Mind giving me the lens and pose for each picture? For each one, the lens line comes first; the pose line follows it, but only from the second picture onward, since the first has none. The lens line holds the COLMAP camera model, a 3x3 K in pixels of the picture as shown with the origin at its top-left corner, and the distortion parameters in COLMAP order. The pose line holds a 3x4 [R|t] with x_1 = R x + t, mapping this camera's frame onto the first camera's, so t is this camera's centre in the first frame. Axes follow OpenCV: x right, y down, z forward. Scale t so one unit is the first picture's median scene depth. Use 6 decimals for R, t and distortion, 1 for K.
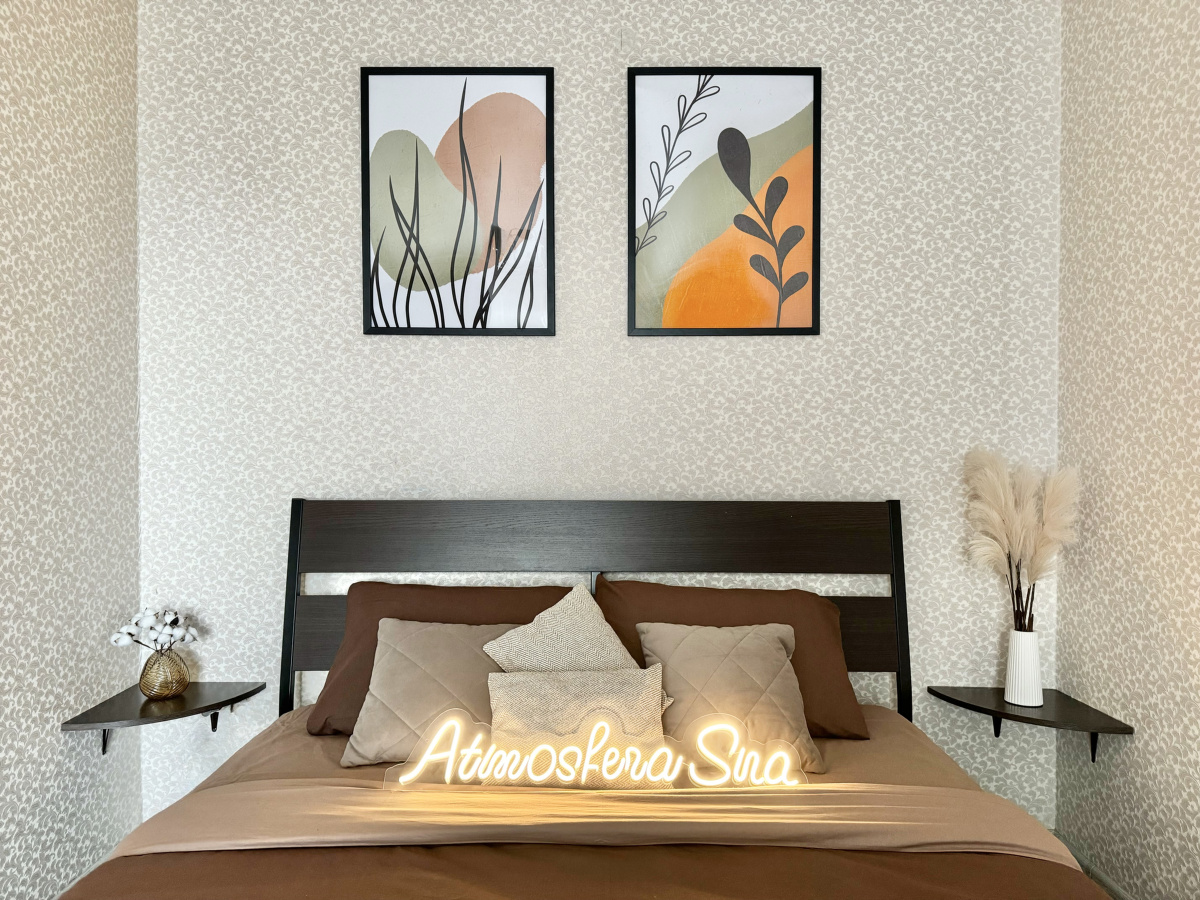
lens RADIAL K [[839.4, 0, 603.4], [0, 839.4, 462.7], [0, 0, 1]] dist [0.032095, -0.003622]
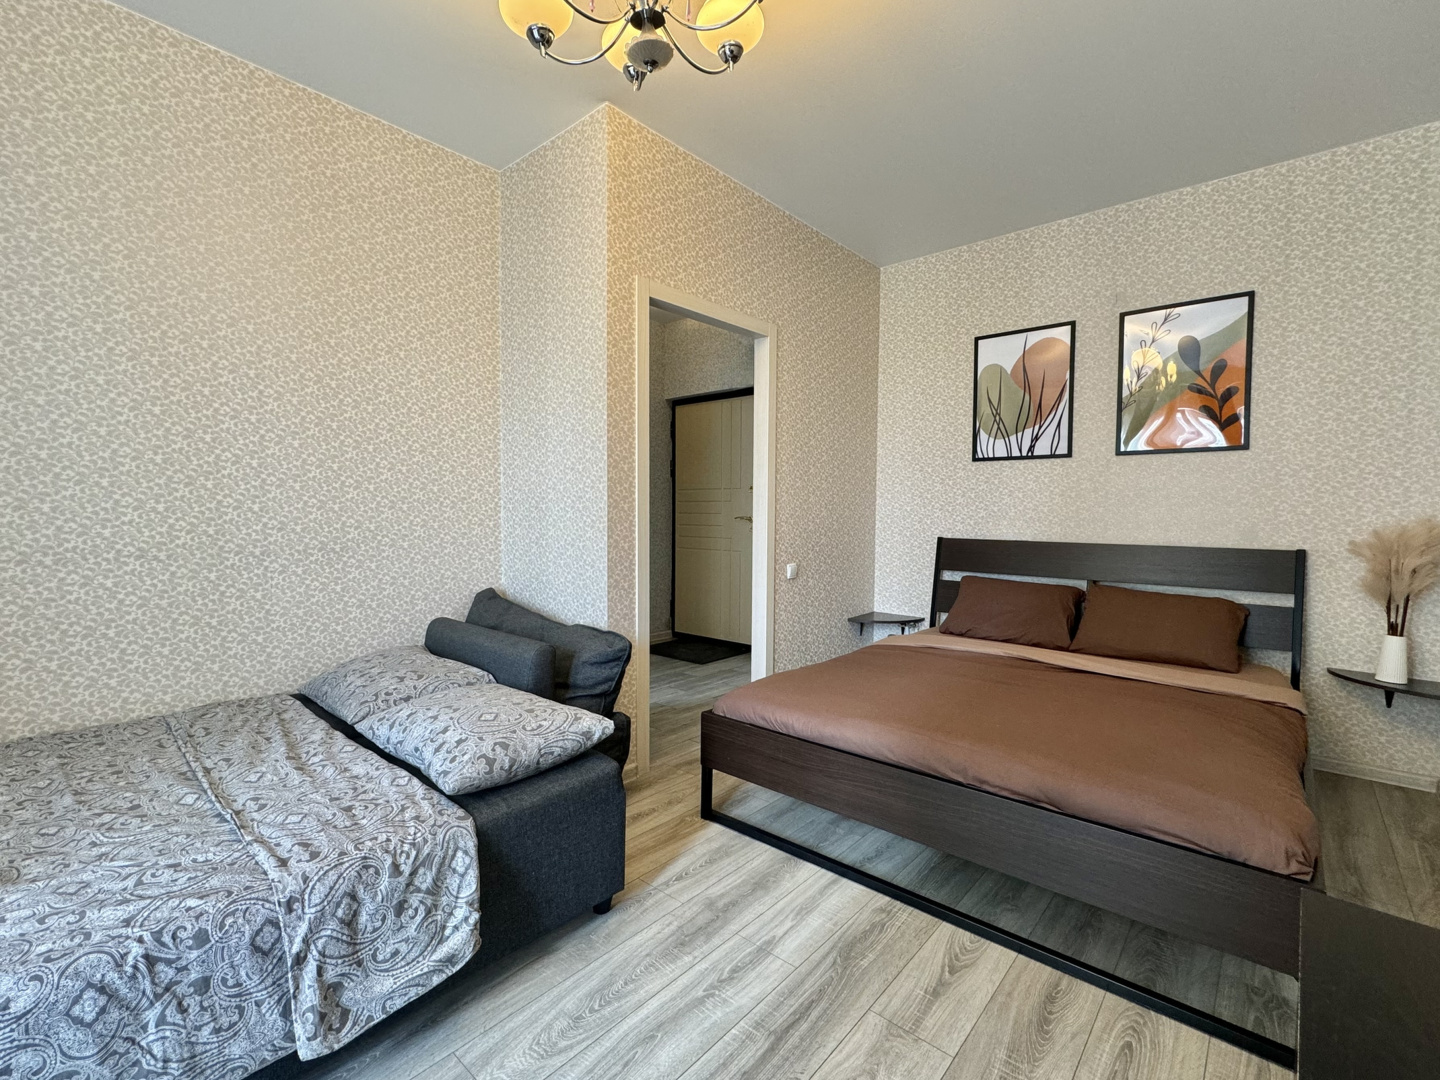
lens RADIAL K [[653.5, 0, 725.8], [0, 653.5, 537.4], [0, 0, 1]] dist [0.015295, 0.000368]
pose [[0.772356, 0.033881, -0.634286, 0.295699], [-0.015500, 0.999284, 0.034504, -0.006341], [0.635001, -0.016818, 0.772328, -0.690273]]
